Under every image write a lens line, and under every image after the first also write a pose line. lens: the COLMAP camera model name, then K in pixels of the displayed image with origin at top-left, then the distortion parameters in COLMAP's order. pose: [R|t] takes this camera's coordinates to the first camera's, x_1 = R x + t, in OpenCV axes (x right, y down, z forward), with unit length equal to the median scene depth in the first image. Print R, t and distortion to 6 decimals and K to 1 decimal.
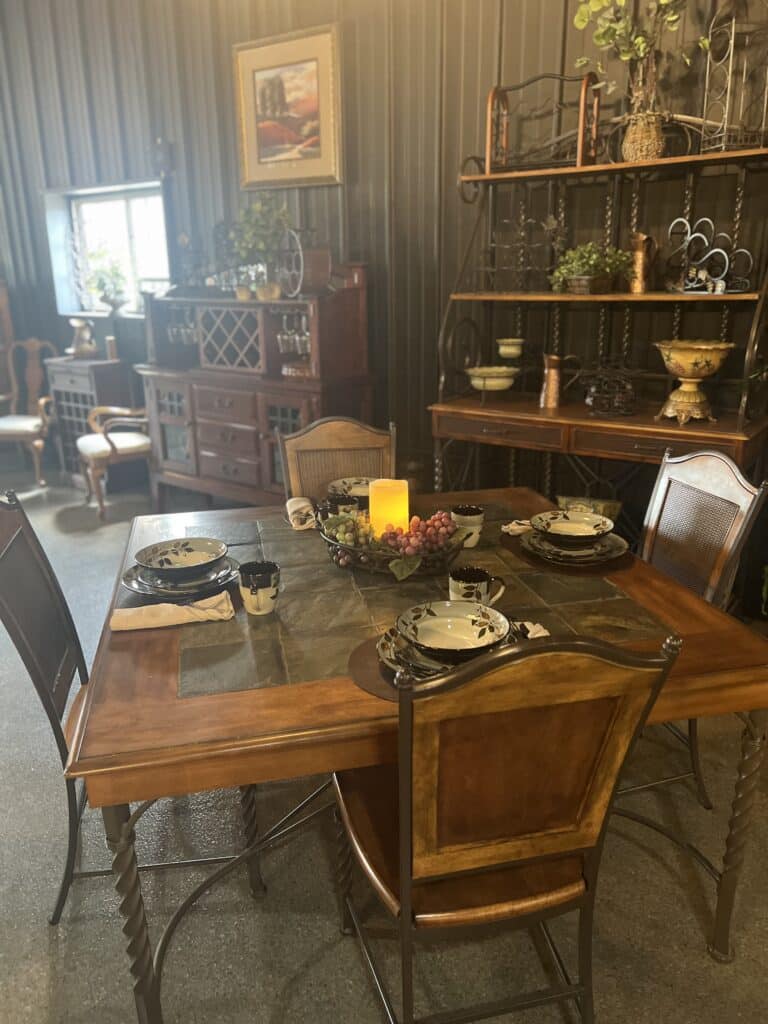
lens RADIAL K [[775.2, 0, 384.0], [0, 775.2, 512.0], [0, 0, 1]] dist [0.052668, -0.052716]
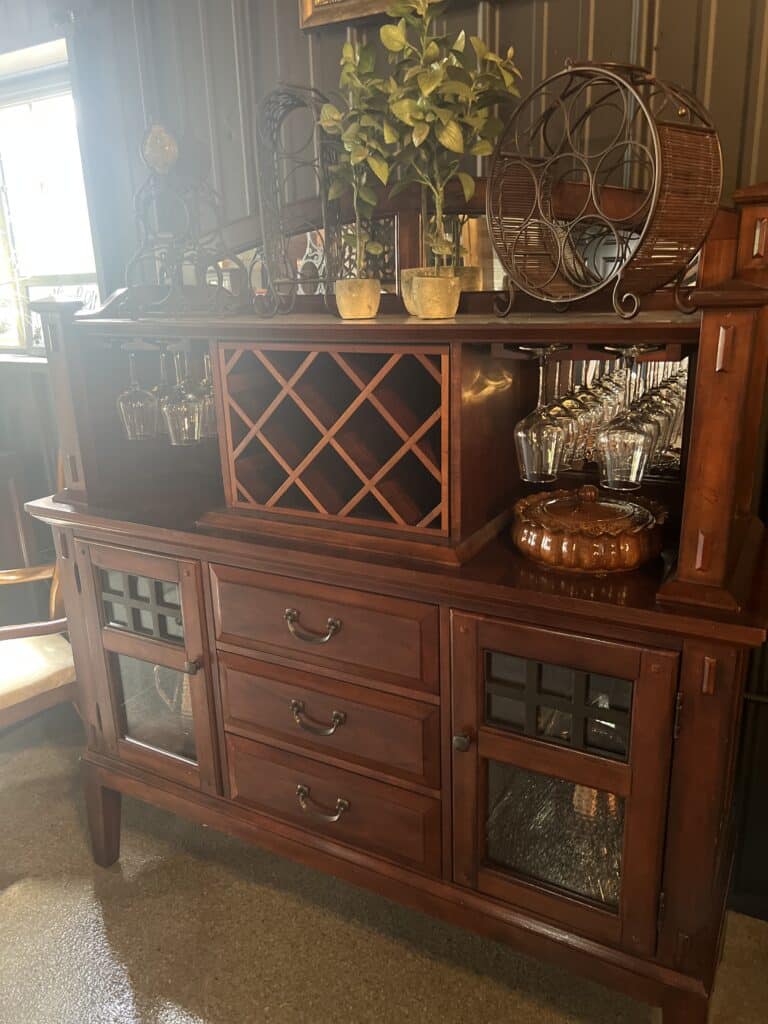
lens RADIAL K [[775.2, 0, 384.0], [0, 775.2, 512.0], [0, 0, 1]] dist [0.052668, -0.052716]
pose [[0.990189, -0.062436, 0.125011, -0.212829], [0.064353, 0.997863, -0.011349, -0.180640], [-0.124035, 0.019282, 0.992090, 0.653282]]
